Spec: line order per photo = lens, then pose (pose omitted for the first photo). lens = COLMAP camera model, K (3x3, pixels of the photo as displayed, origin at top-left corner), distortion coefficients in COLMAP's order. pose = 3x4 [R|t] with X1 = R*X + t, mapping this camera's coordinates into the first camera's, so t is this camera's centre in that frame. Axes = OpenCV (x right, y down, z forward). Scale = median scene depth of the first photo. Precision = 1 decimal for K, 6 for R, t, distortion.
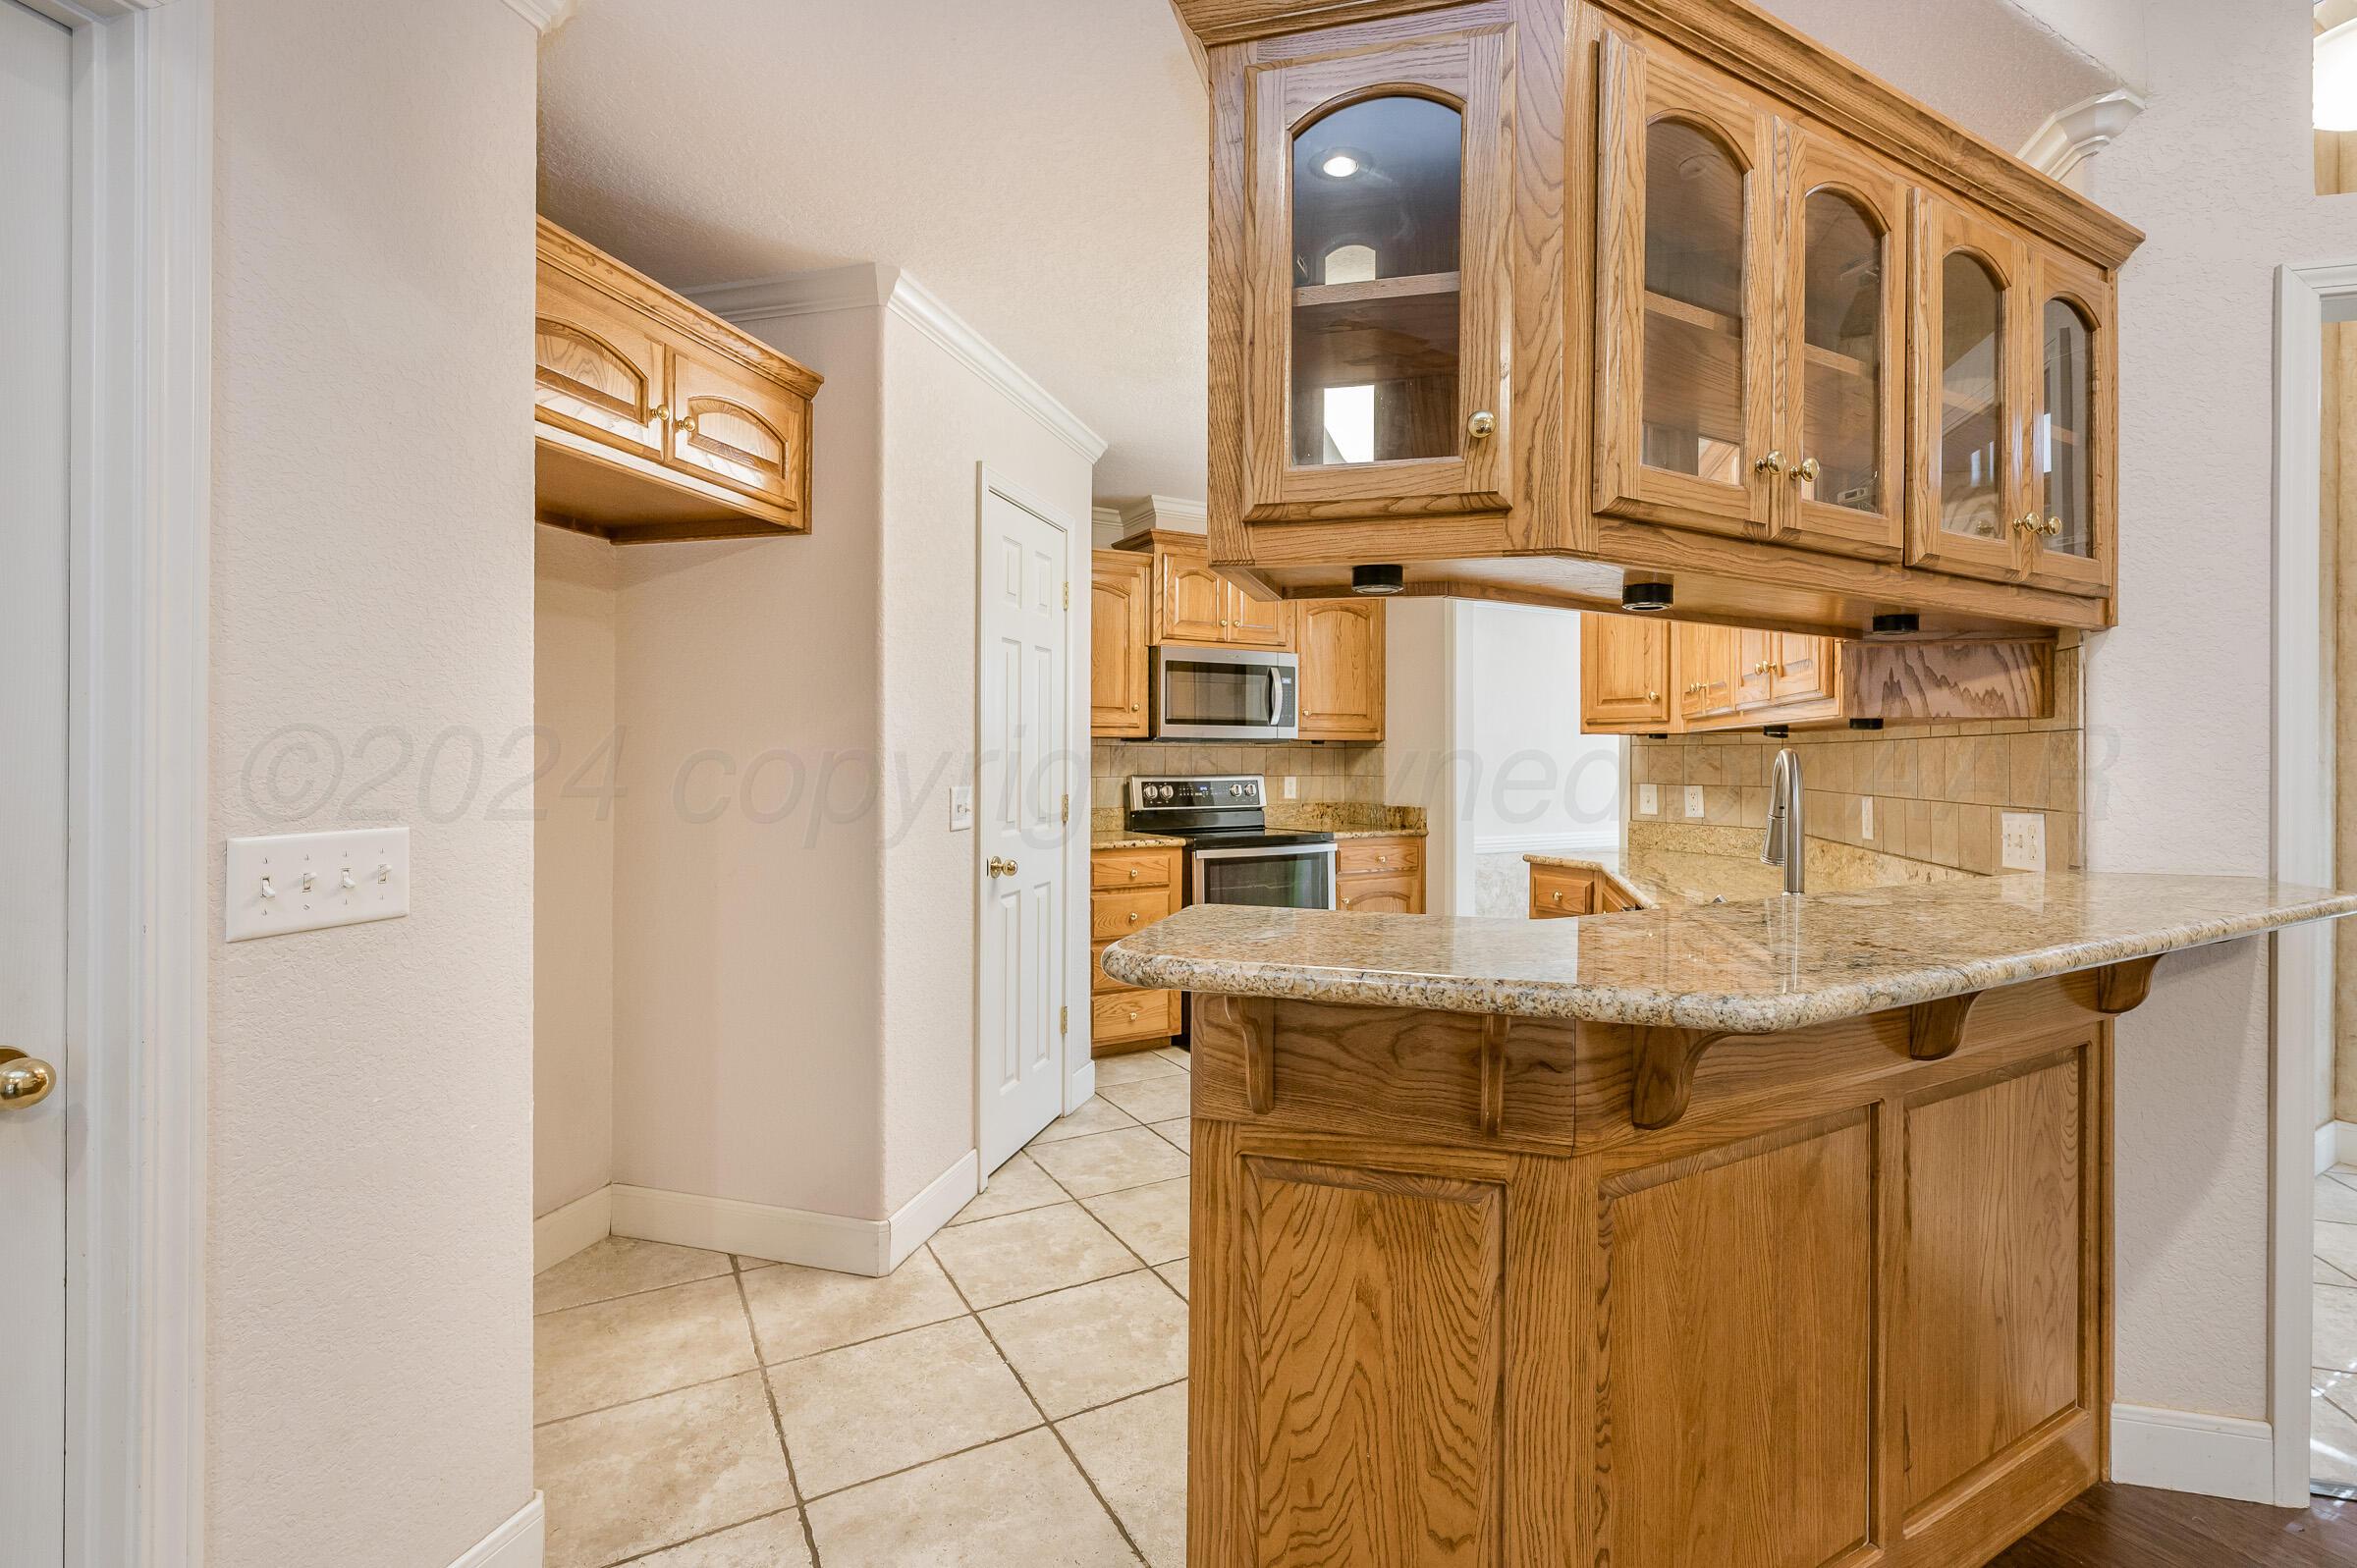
lens RADIAL K [[1052.5, 0, 1177.0], [0, 1052.5, 754.4], [0, 0, 1]] dist [0.000210, -0.000046]
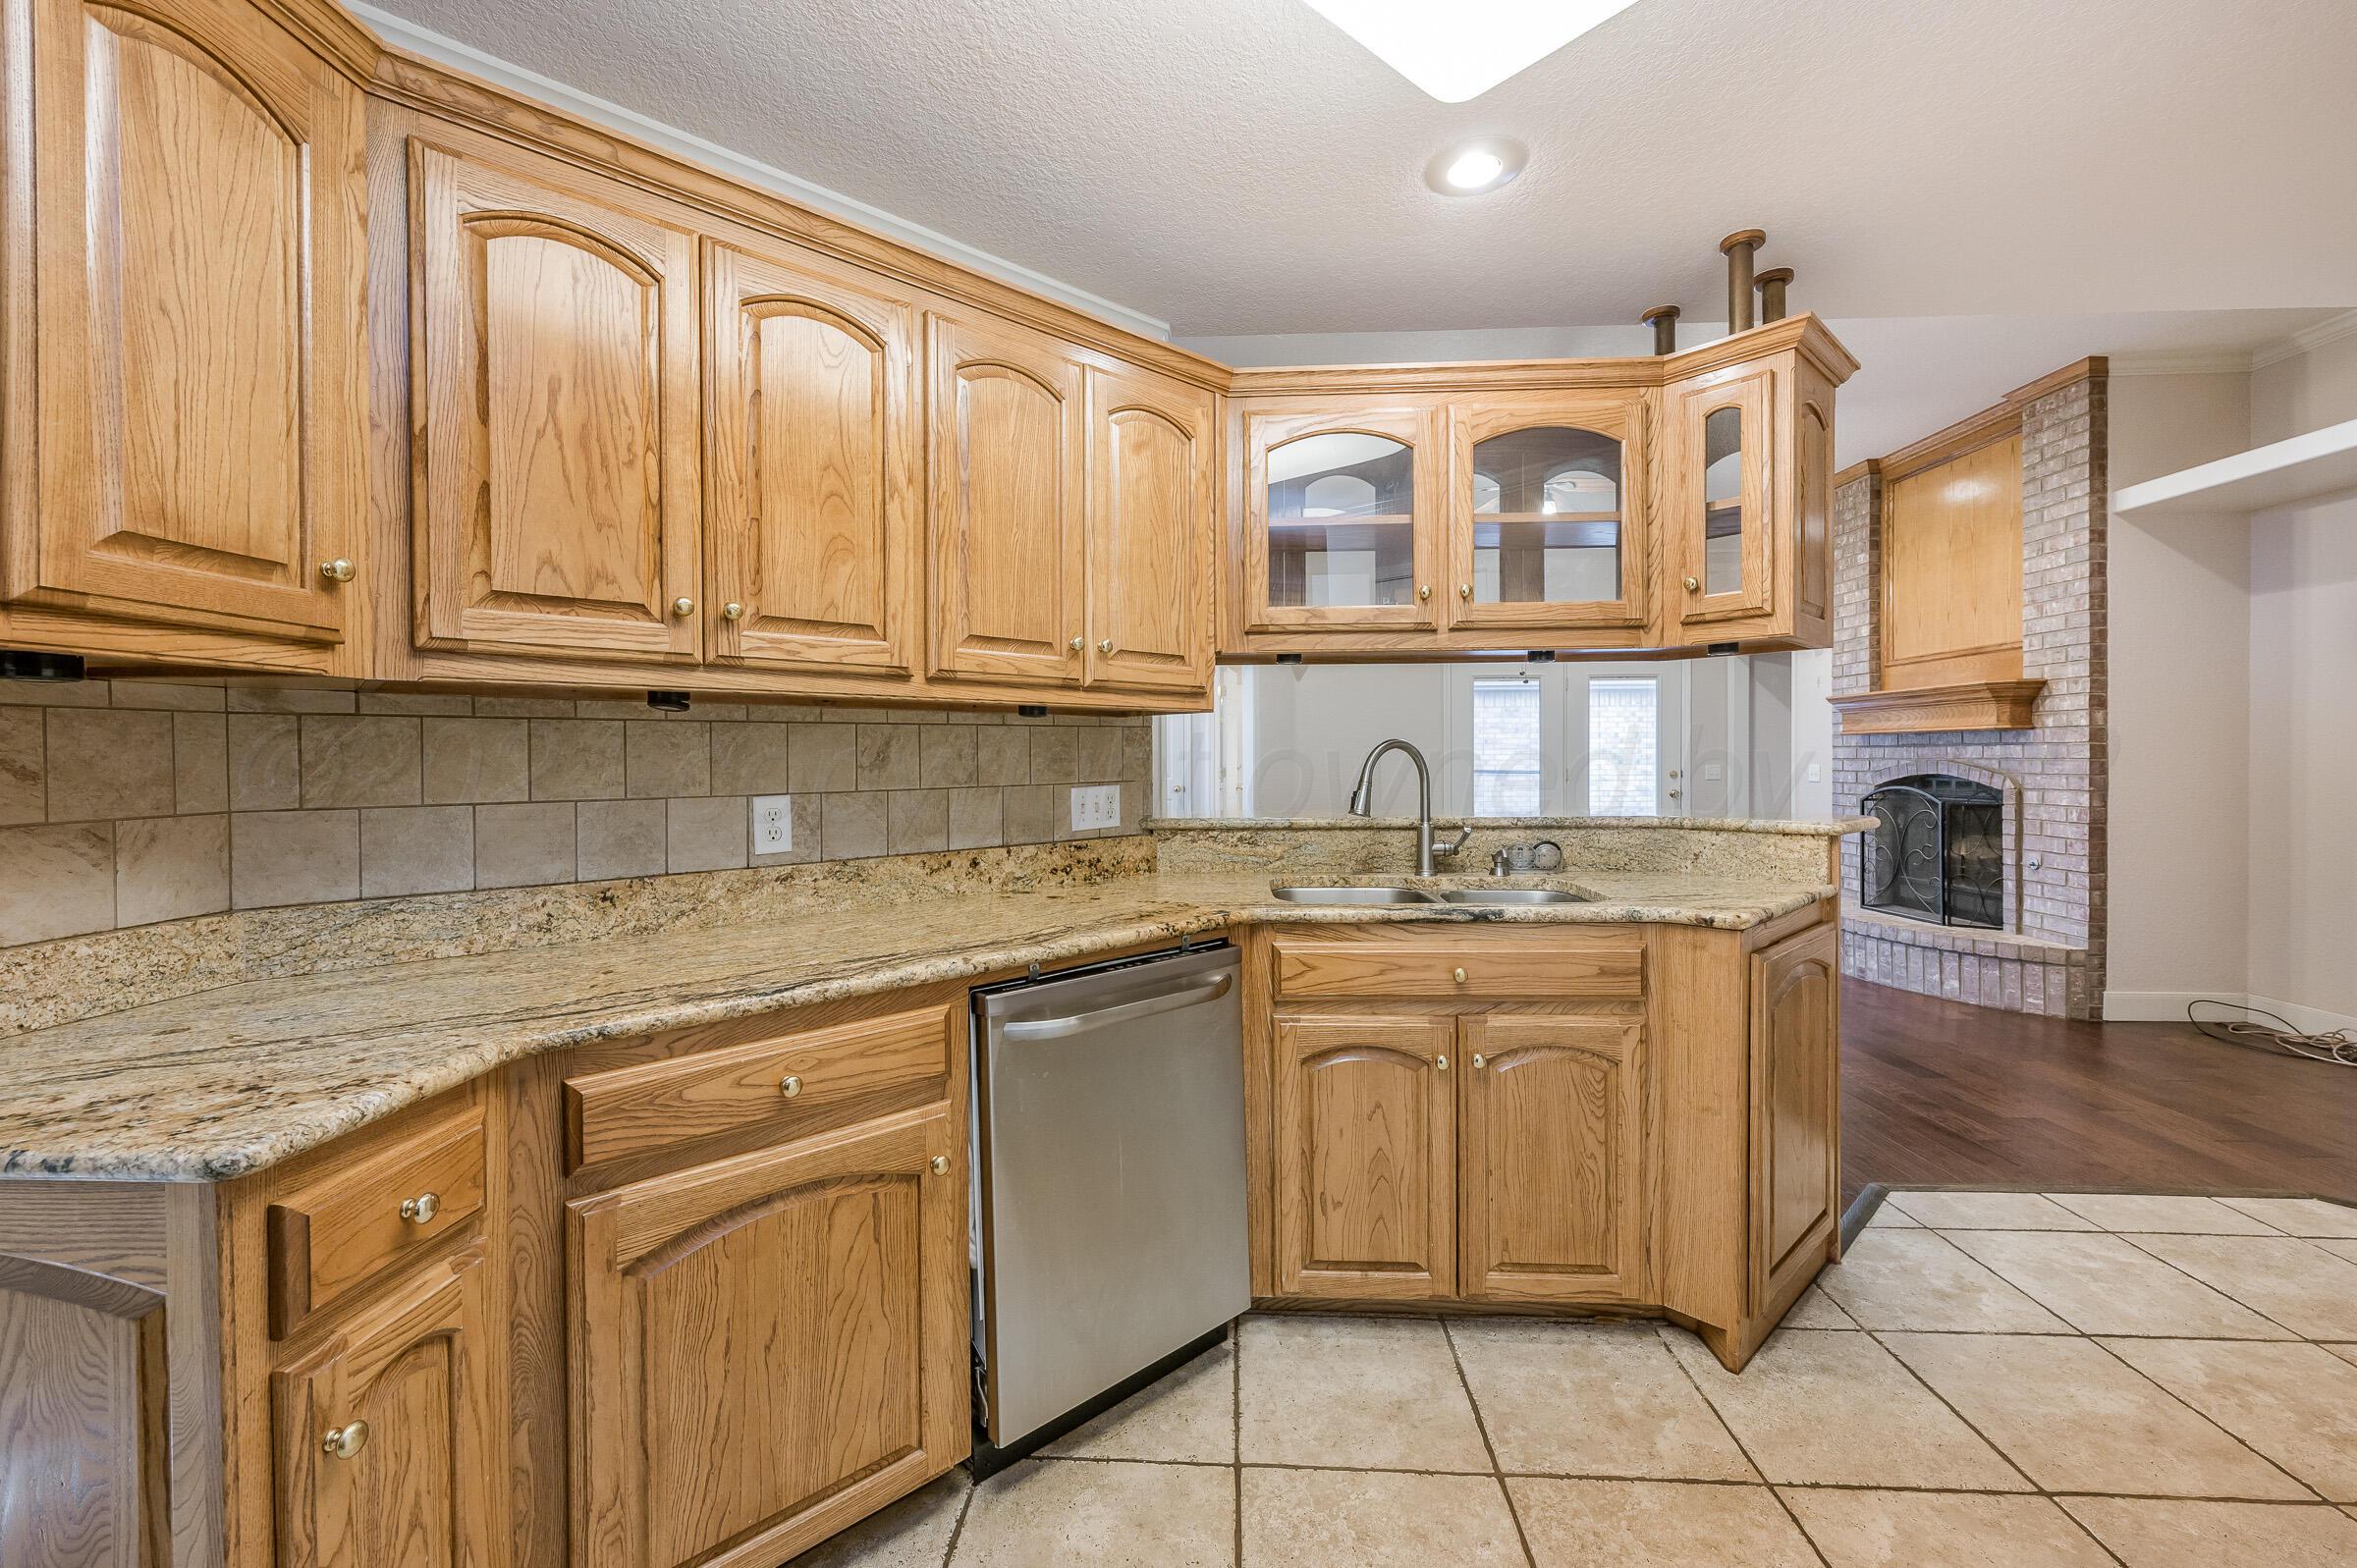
lens RADIAL K [[946.1, 0, 1177.9], [0, 946.1, 764.5], [0, 0, 1]] dist [-0.000818, -0.000019]
pose [[-0.844835, -0.007796, 0.534970, 0.031552], [-0.000326, 0.999901, 0.014056, 0.004741], [-0.535027, 0.011701, -0.844754, 0.869819]]
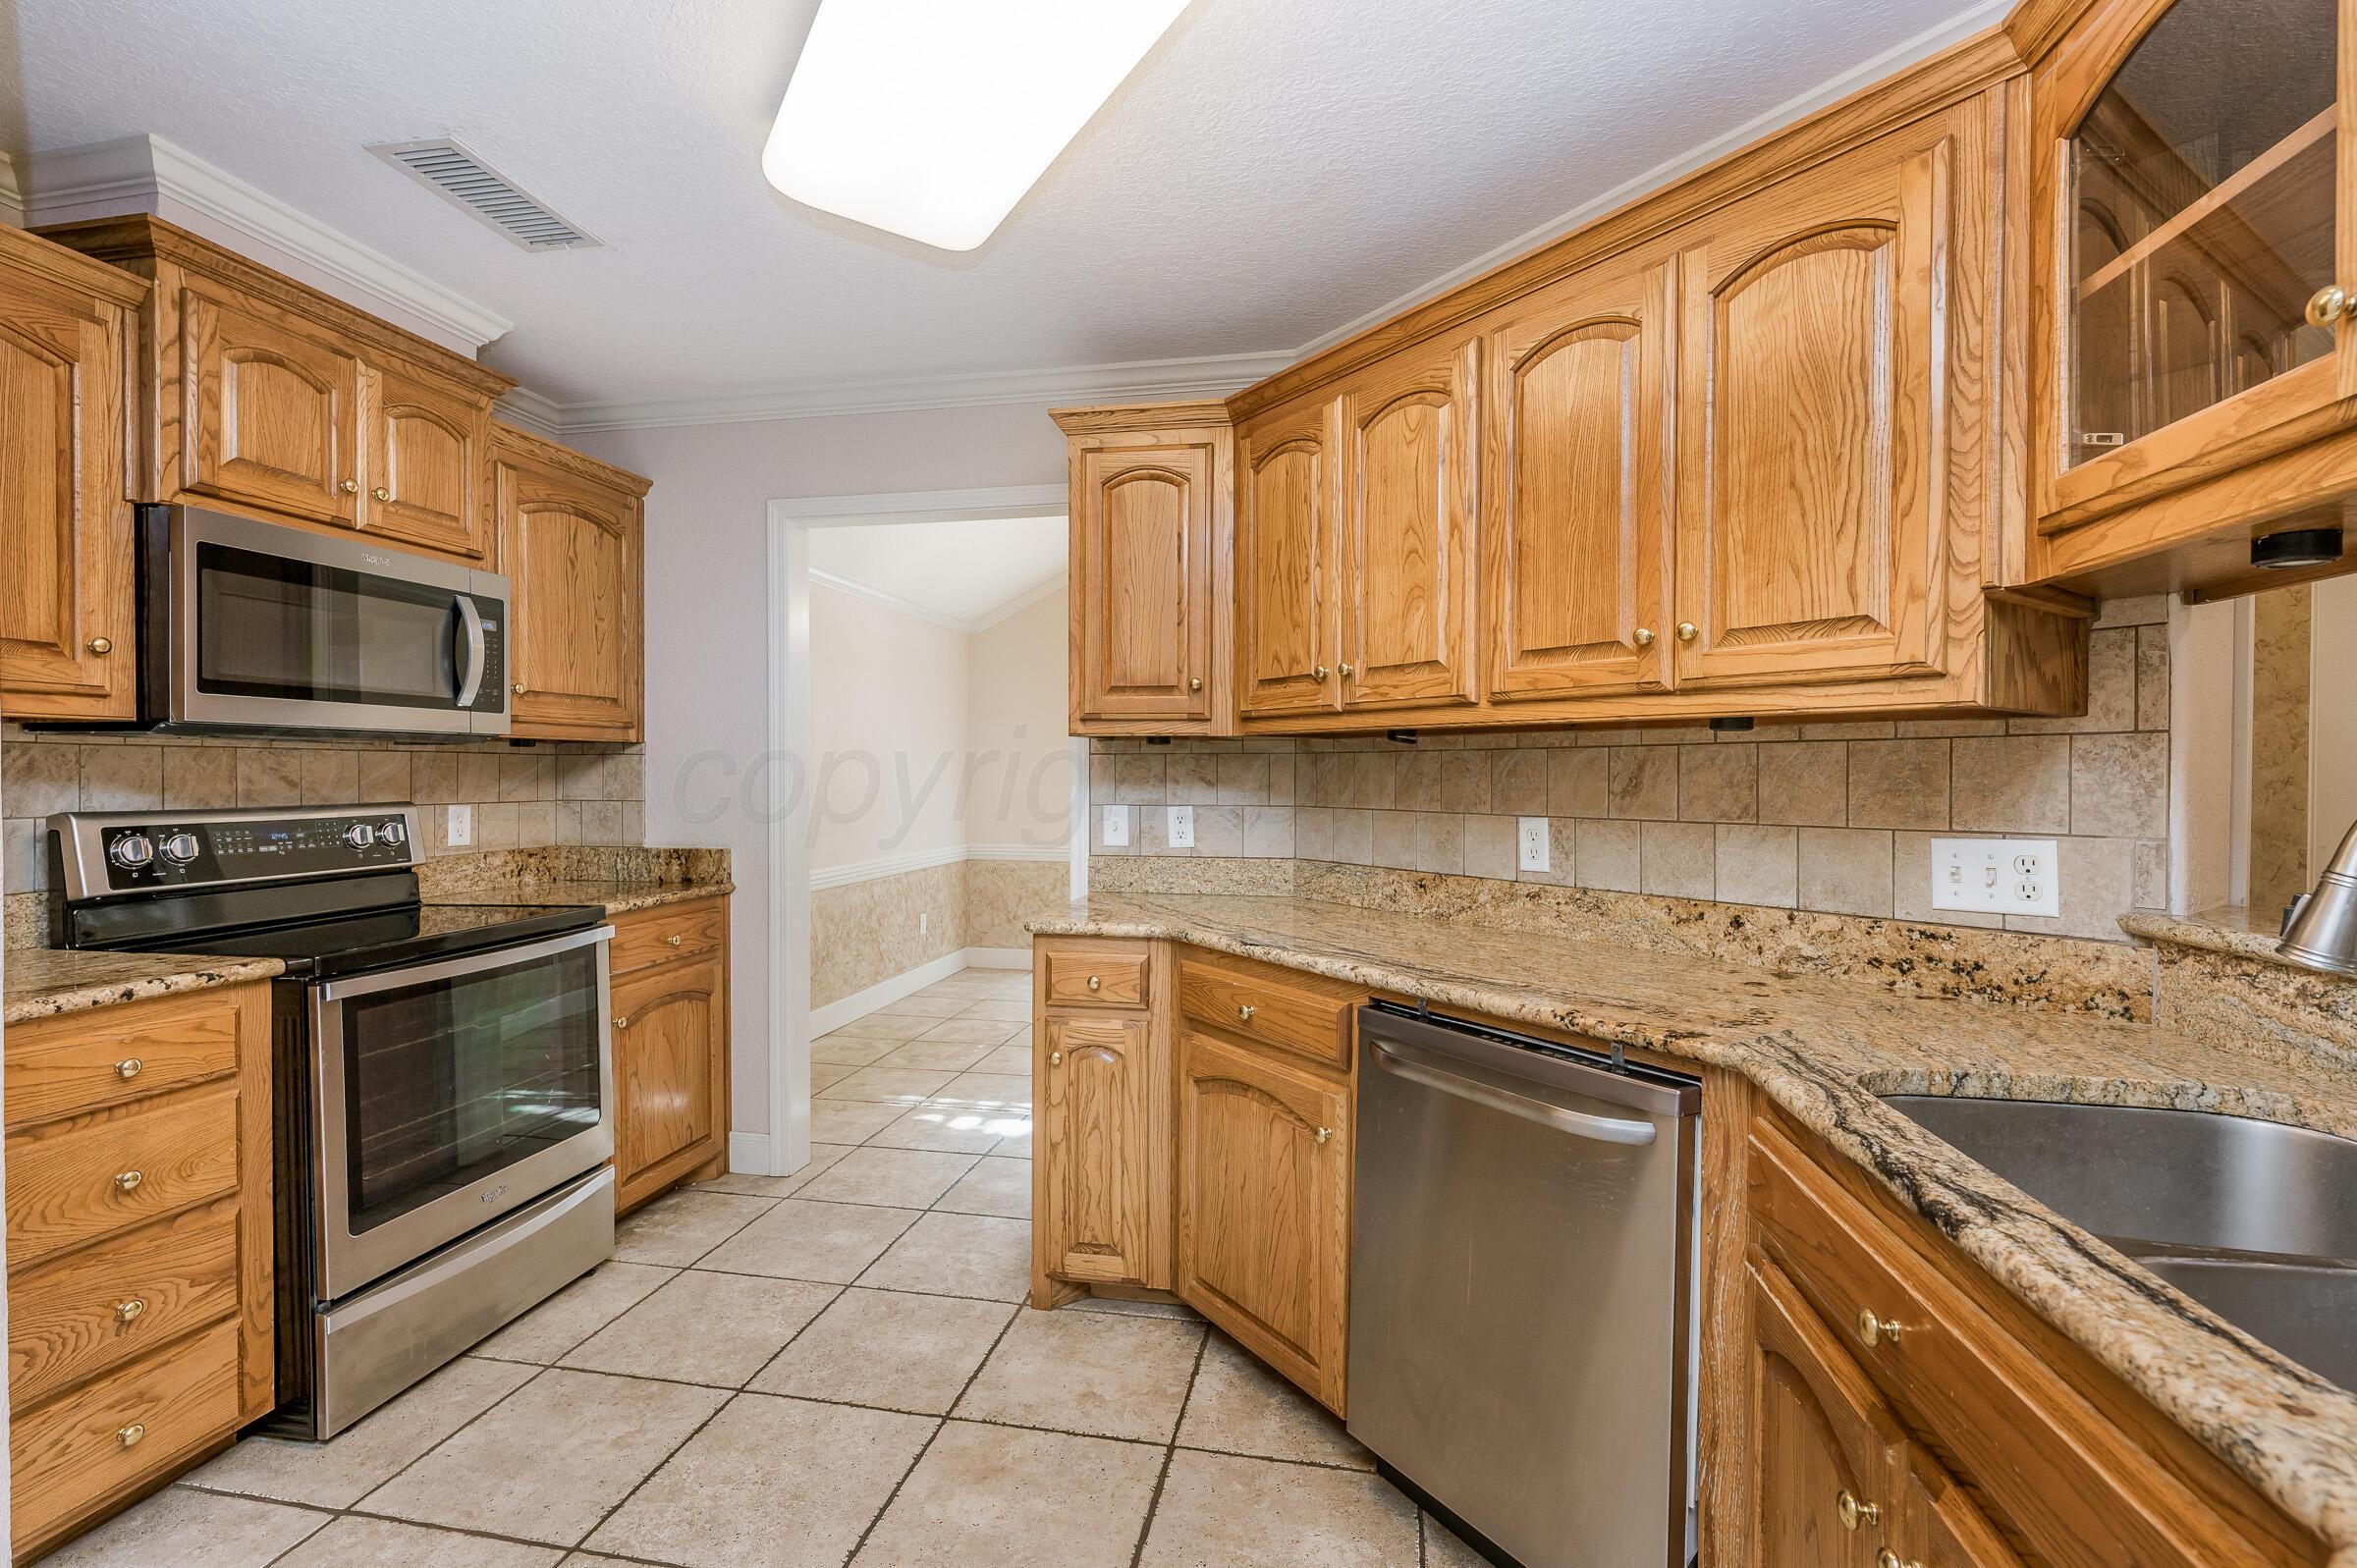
lens RADIAL K [[1050.6, 0, 1178.5], [0, 1050.6, 784.0], [0, 0, 1]] dist [-0.001584, -0.000934]
pose [[0.648645, -0.010817, 0.761014, -0.077182], [-0.001082, 0.999885, 0.015134, 0.001537], [-0.761091, -0.010640, 0.648558, 0.422642]]
